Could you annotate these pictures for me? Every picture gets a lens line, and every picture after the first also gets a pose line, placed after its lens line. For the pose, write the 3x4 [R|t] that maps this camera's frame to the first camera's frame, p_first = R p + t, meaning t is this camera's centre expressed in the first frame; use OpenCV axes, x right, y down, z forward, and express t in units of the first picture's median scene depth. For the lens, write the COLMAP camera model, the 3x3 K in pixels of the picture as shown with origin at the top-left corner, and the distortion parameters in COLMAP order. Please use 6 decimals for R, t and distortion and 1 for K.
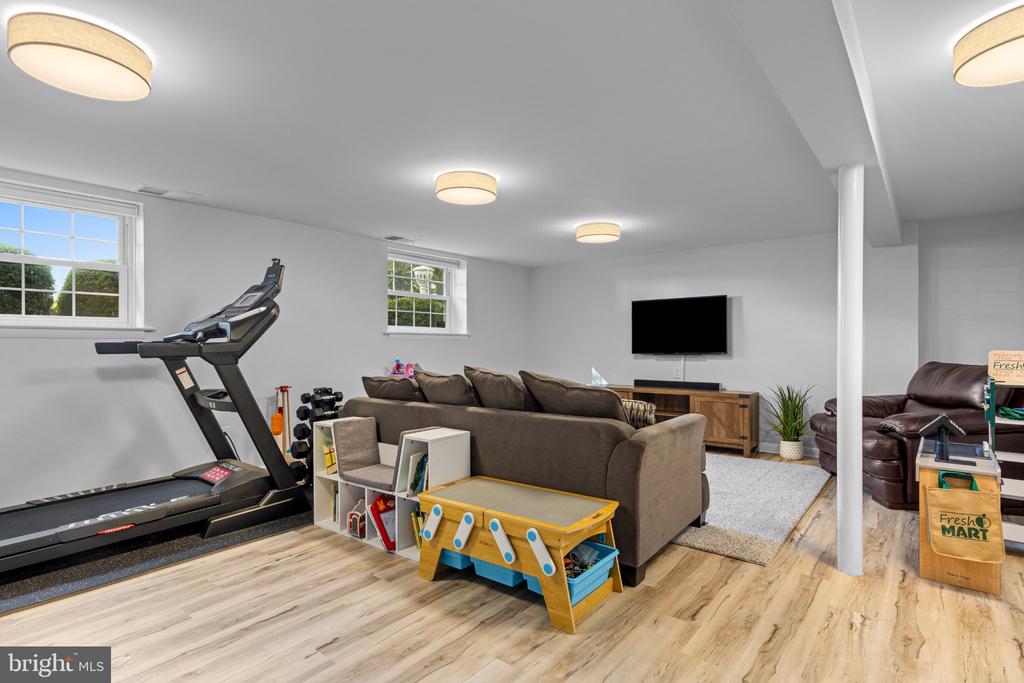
lens RADIAL K [[526.8, 0, 510.4], [0, 526.8, 343.9], [0, 0, 1]] dist [0.030120, 0.000371]
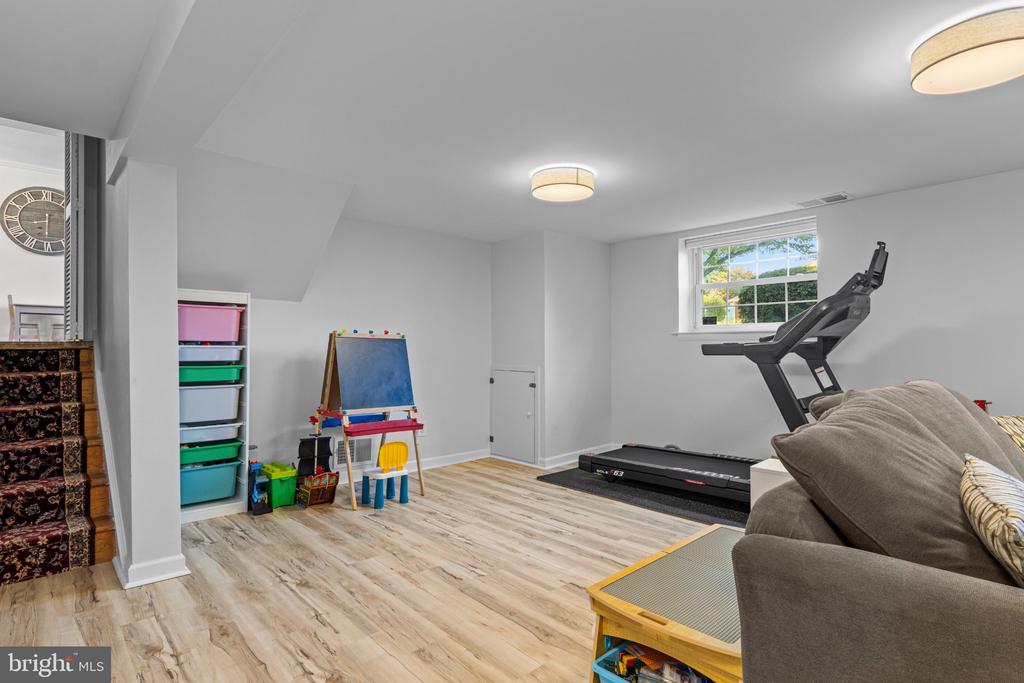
lens RADIAL K [[526.8, 0, 510.5], [0, 526.8, 345.0], [0, 0, 1]] dist [0.030120, 0.000371]
pose [[-0.152735, -0.002116, -0.988265, 0.677672], [0.011177, 0.999930, -0.003868, -0.000170], [0.988204, -0.011637, -0.152701, 0.772988]]
